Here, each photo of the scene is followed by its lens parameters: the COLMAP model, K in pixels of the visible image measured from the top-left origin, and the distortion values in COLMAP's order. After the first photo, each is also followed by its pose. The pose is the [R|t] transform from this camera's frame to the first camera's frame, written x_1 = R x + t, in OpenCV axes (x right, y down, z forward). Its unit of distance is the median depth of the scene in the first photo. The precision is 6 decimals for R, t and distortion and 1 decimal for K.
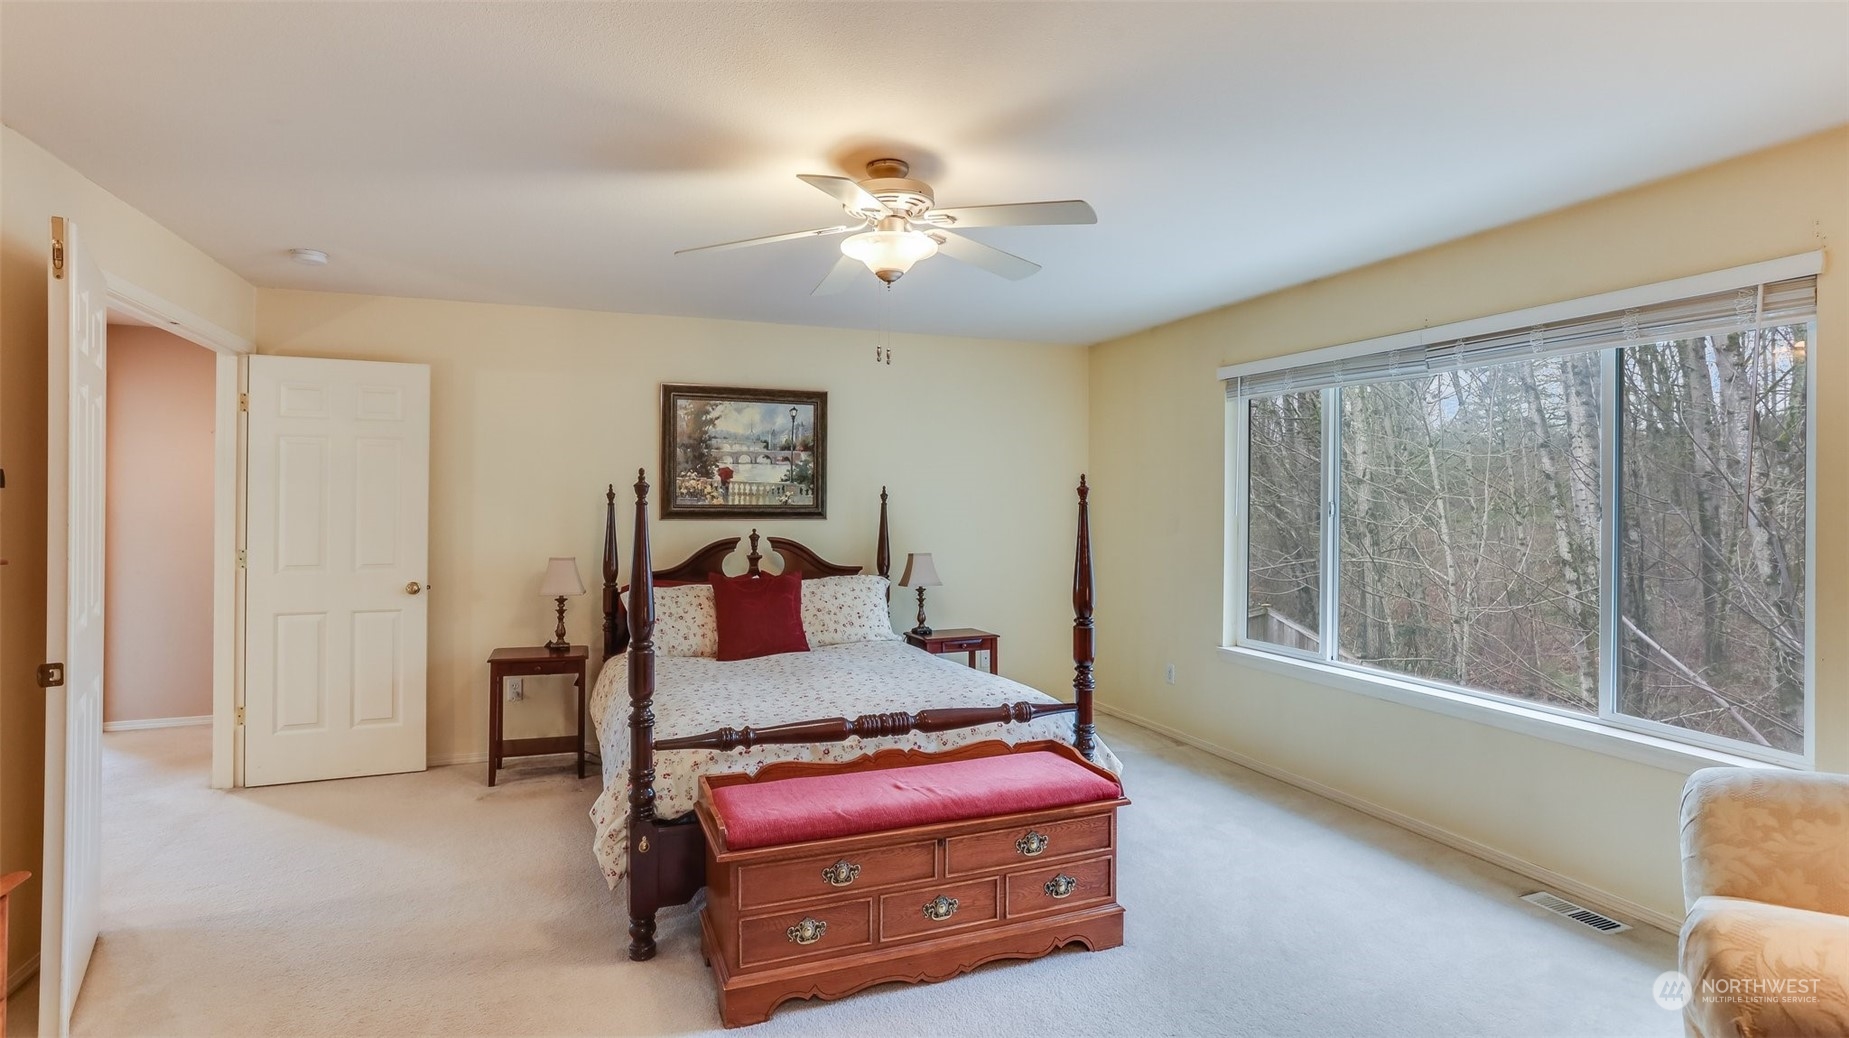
lens RADIAL K [[888.0, 0, 919.6], [0, 888.0, 500.4], [0, 0, 1]] dist [-0.038079, 0.000011]
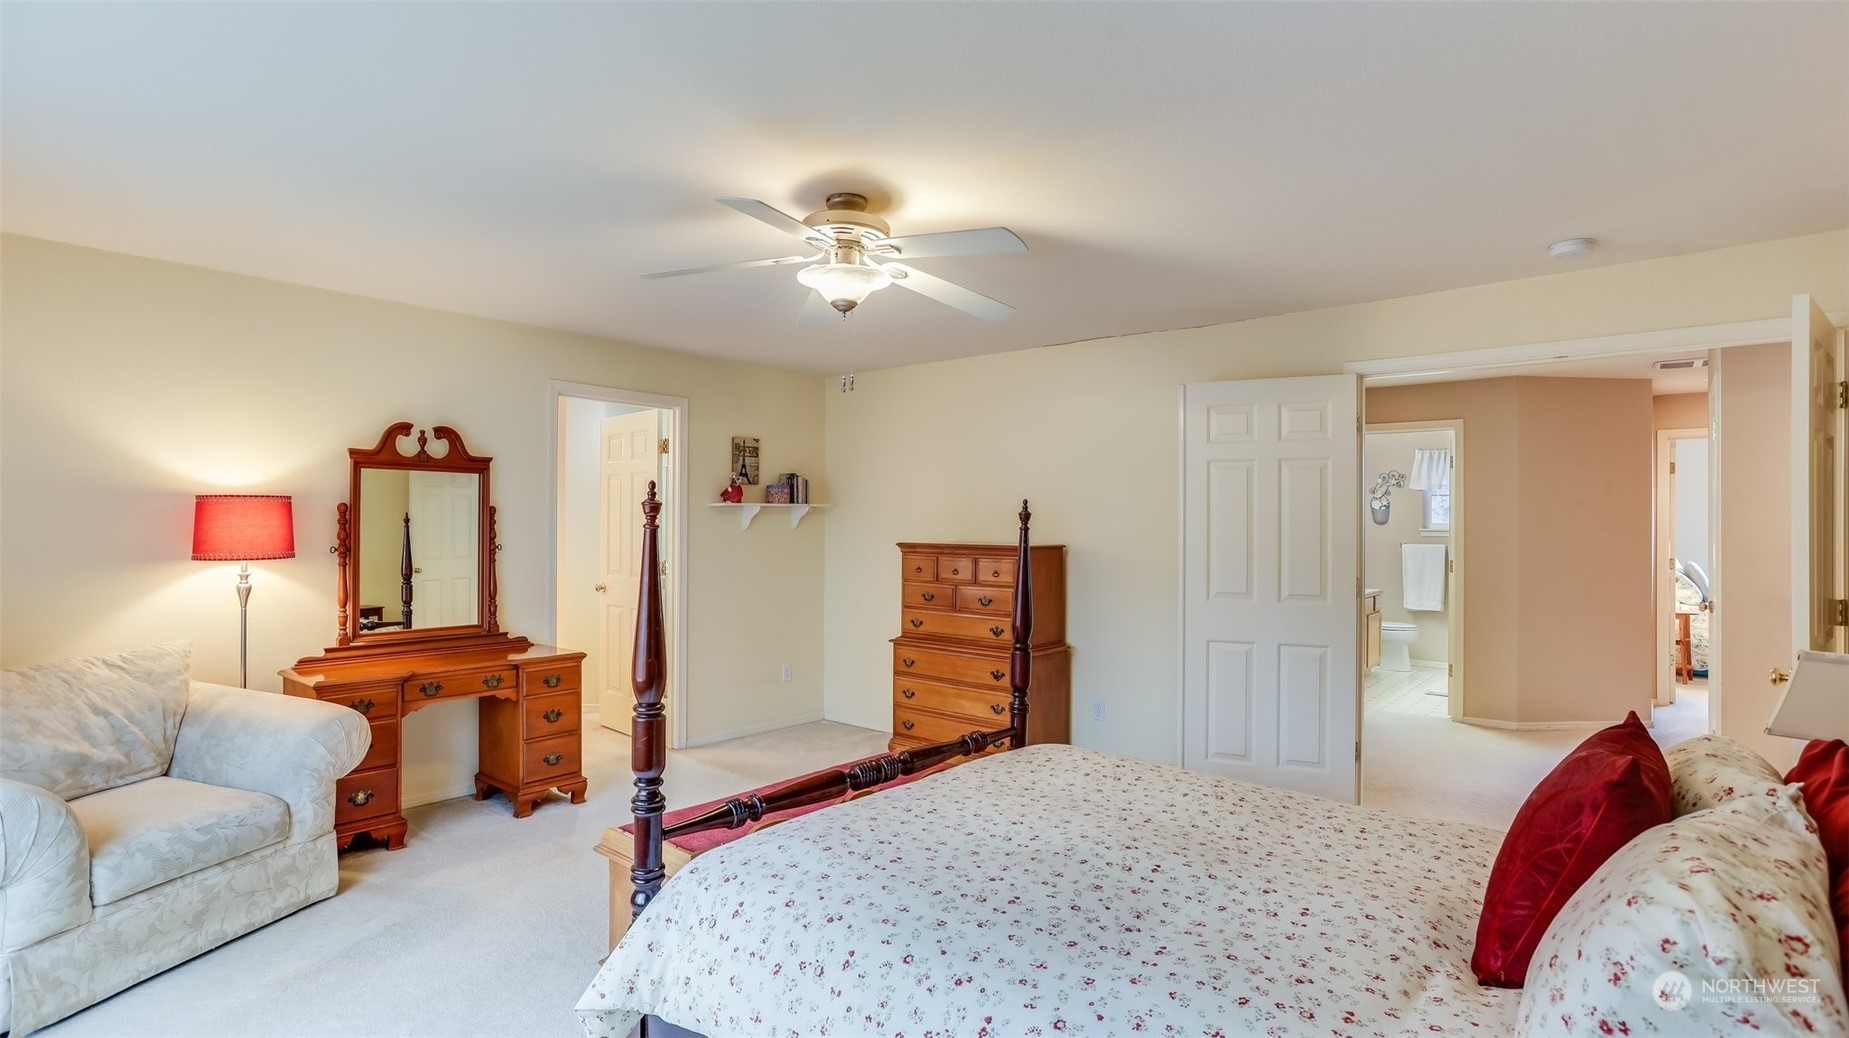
lens RADIAL K [[870.0, 0, 924.5], [0, 870.0, 519.0], [0, 0, 1]] dist [-0.024170, 0.000146]
pose [[-0.889006, -0.011478, -0.457751, 0.215974], [-0.007869, 0.999921, -0.009790, 0.002045], [0.457828, -0.005102, -0.889026, 1.147018]]
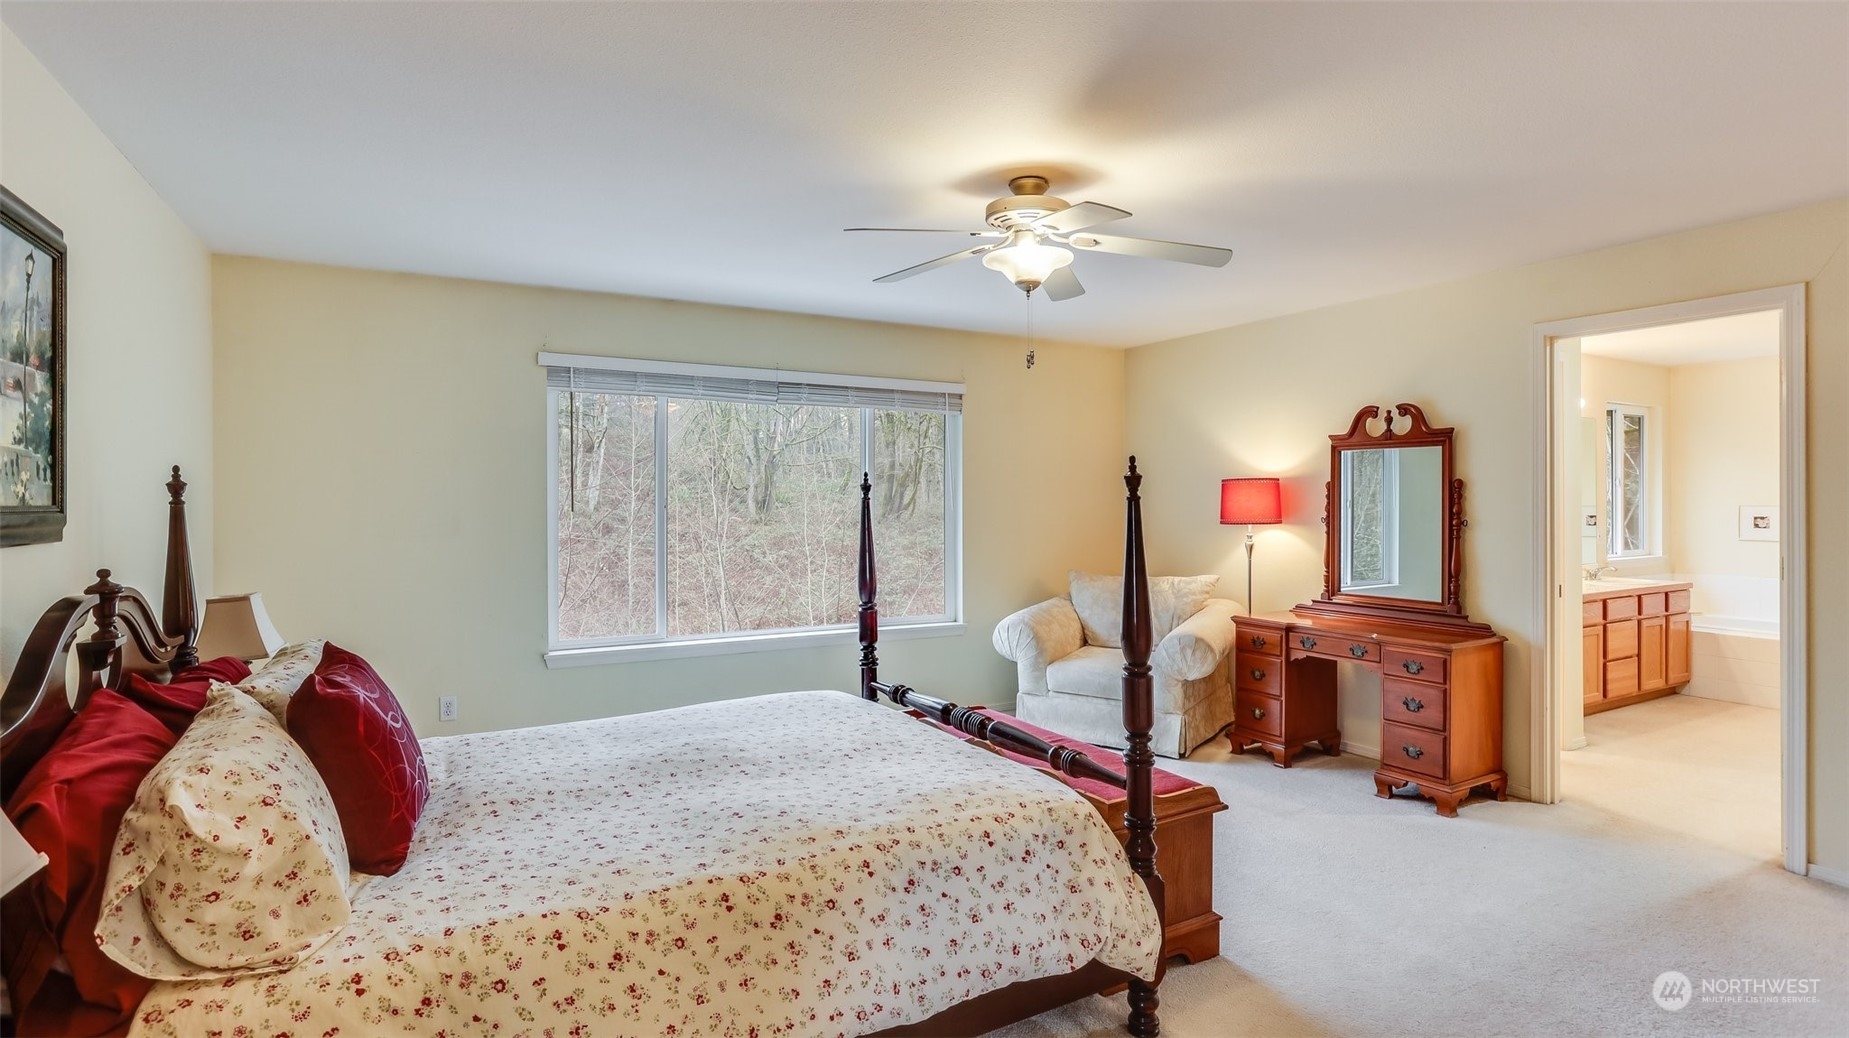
lens RADIAL K [[888.0, 0, 919.6], [0, 888.0, 500.4], [0, 0, 1]] dist [-0.038079, 0.000011]
pose [[-0.129177, -0.002752, 0.991618, -0.633748], [0.000105, 0.999996, 0.002789, 0.001959], [-0.991622, 0.000465, -0.129176, 0.745563]]
